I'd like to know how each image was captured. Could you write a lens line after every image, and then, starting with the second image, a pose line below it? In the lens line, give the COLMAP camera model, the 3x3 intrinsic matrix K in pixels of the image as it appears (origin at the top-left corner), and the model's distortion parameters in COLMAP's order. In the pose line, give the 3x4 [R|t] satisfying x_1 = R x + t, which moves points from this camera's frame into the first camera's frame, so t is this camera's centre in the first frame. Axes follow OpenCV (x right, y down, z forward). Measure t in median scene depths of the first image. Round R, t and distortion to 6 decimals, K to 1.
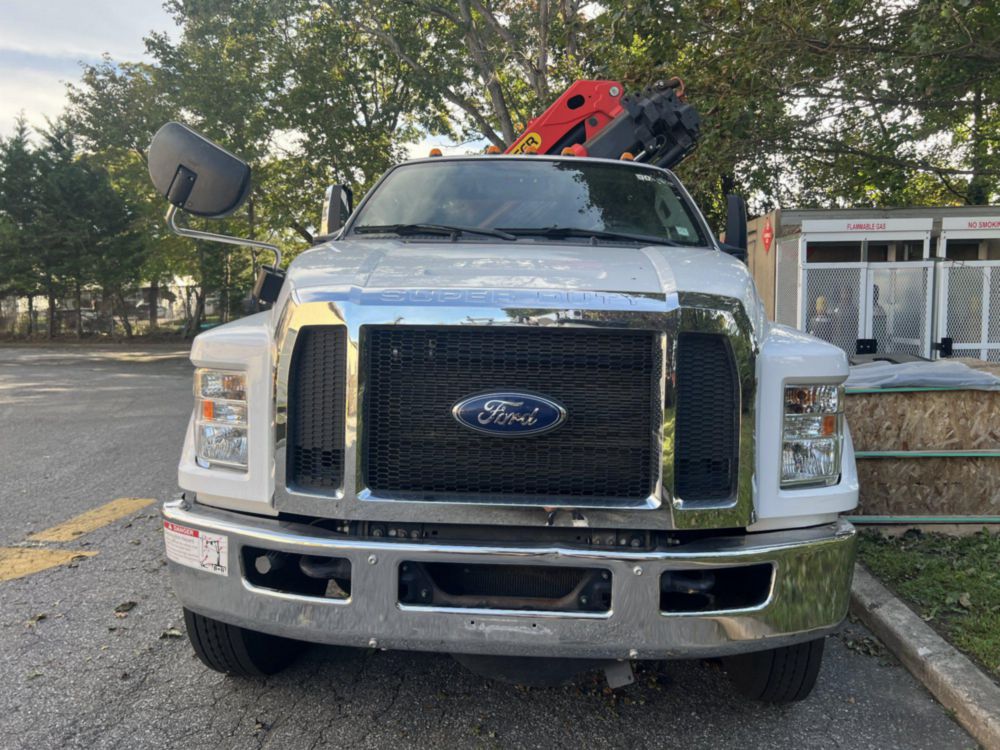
lens RADIAL K [[752.5, 0, 506.2], [0, 752.5, 369.7], [0, 0, 1]] dist [0.049634, -0.059426]
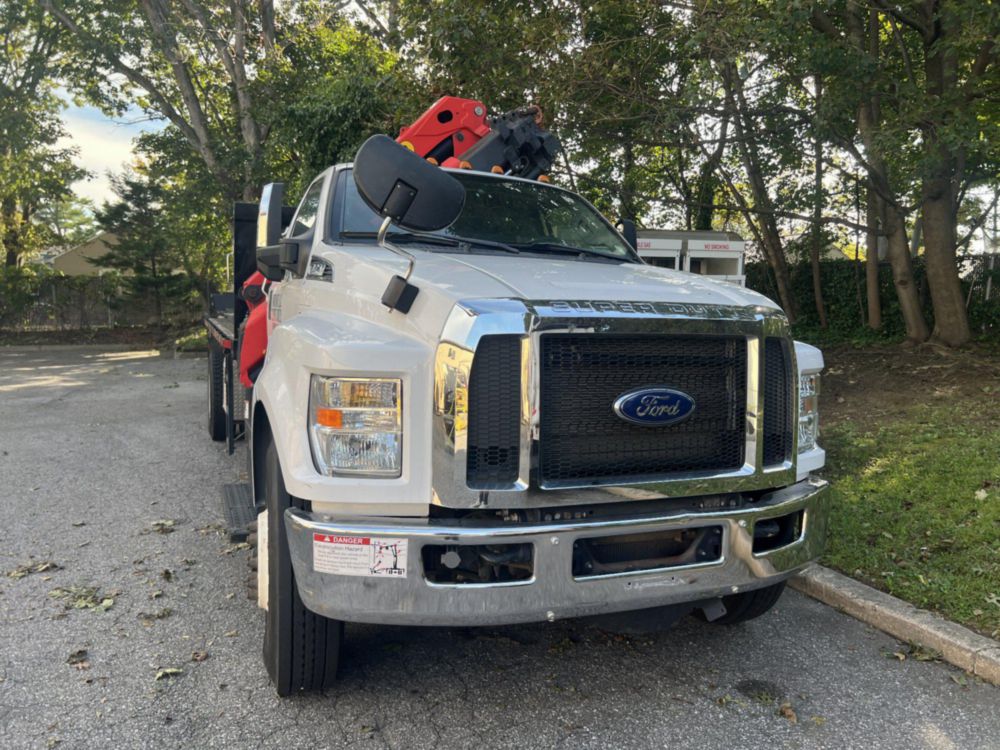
lens RADIAL K [[752.5, 0, 505.9], [0, 752.5, 380.7], [0, 0, 1]] dist [0.049634, -0.059426]
pose [[0.903488, -0.035301, 0.427157, -0.340379], [0.028519, 0.999345, 0.022266, -0.007531], [-0.427663, -0.007935, 0.903903, 0.006903]]
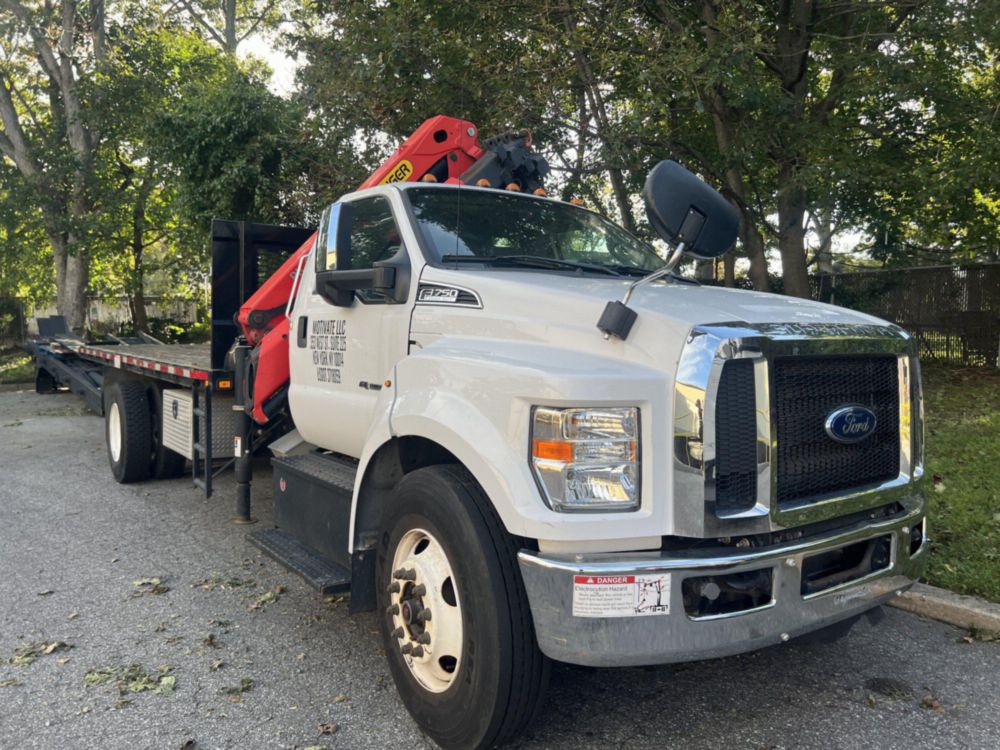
lens RADIAL K [[752.5, 0, 506.8], [0, 752.5, 368.9], [0, 0, 1]] dist [0.049634, -0.059426]
pose [[0.777801, -0.043898, 0.626975, -0.576391], [0.060981, 0.998122, -0.005766, -0.028342], [-0.625545, 0.042718, 0.779018, 0.173954]]
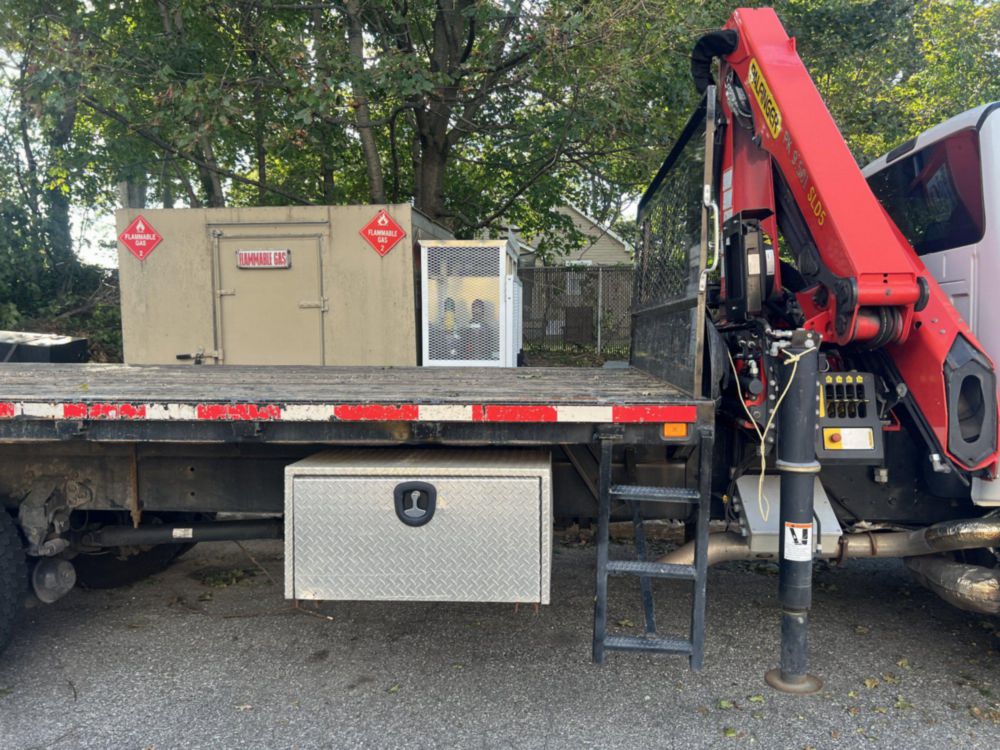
lens RADIAL K [[752.5, 0, 504.1], [0, 752.5, 370.0], [0, 0, 1]] dist [0.049634, -0.059426]
pose [[0.023783, -0.073910, 0.996981, -0.755073], [0.093931, 0.993017, 0.071375, -0.134009], [-0.995295, 0.091950, 0.030559, 1.456032]]
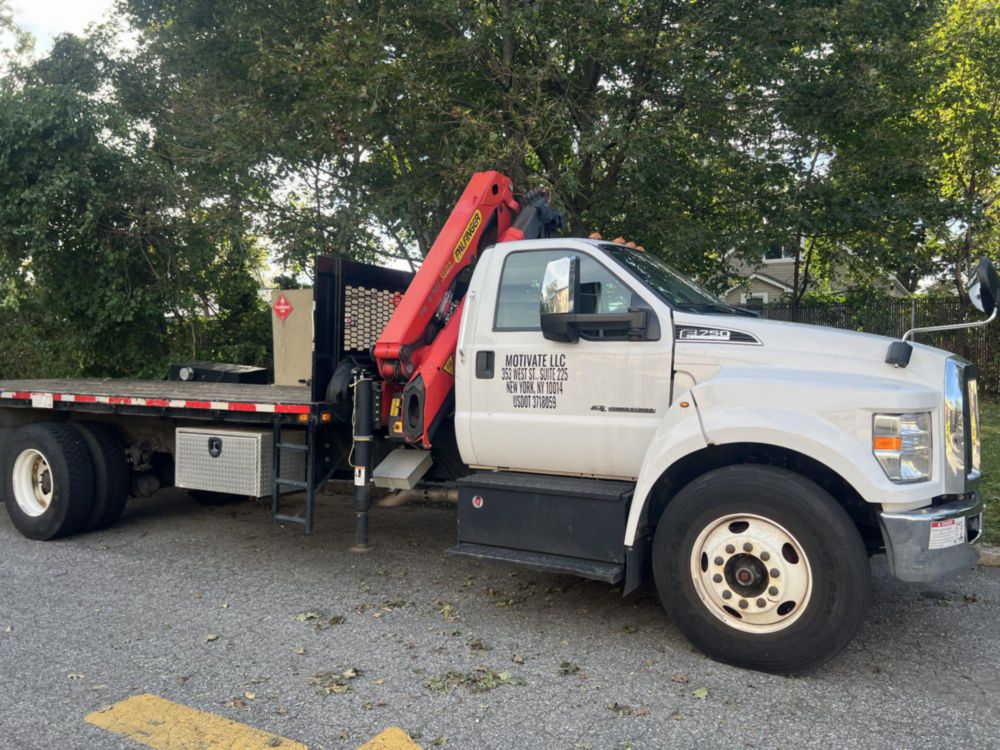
lens RADIAL K [[752.5, 0, 505.3], [0, 752.5, 379.8], [0, 0, 1]] dist [0.049634, -0.059426]
pose [[0.446788, -0.041385, 0.893682, -1.095992], [0.085922, 0.996297, 0.003181, -0.074111], [-0.890504, 0.075365, 0.448689, 0.561595]]
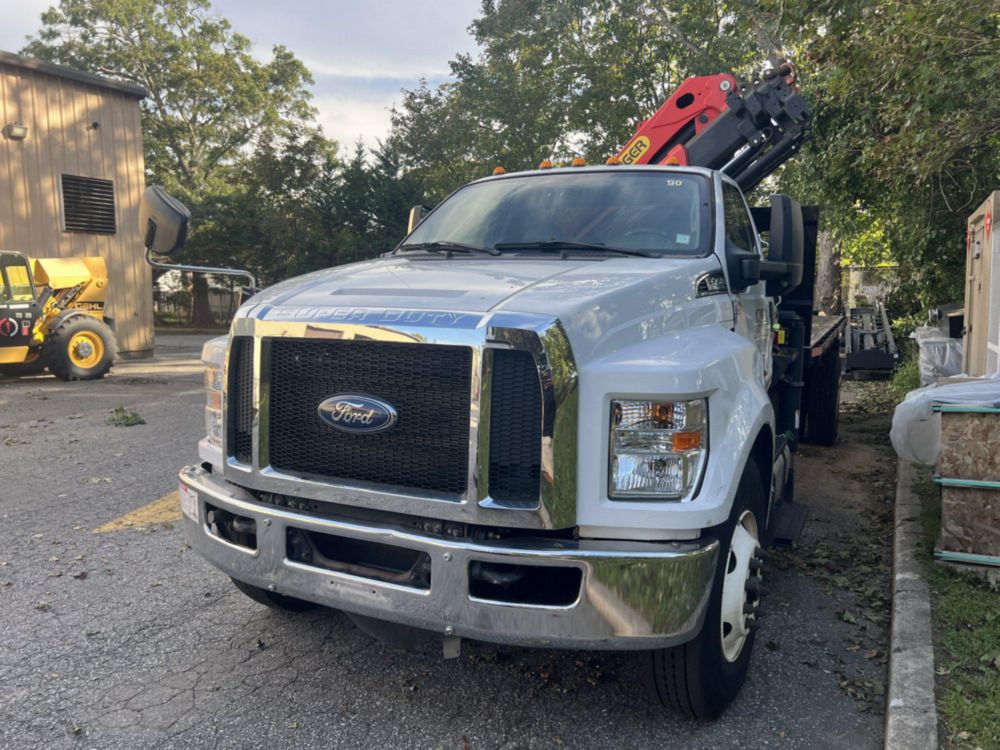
lens RADIAL K [[752.5, 0, 506.8], [0, 752.5, 378.5], [0, 0, 1]] dist [0.049634, -0.059426]
pose [[0.917393, 0.037197, -0.396240, 0.326242], [-0.028041, 0.999190, 0.028875, -0.017791], [0.396993, -0.015379, 0.917693, -0.001061]]
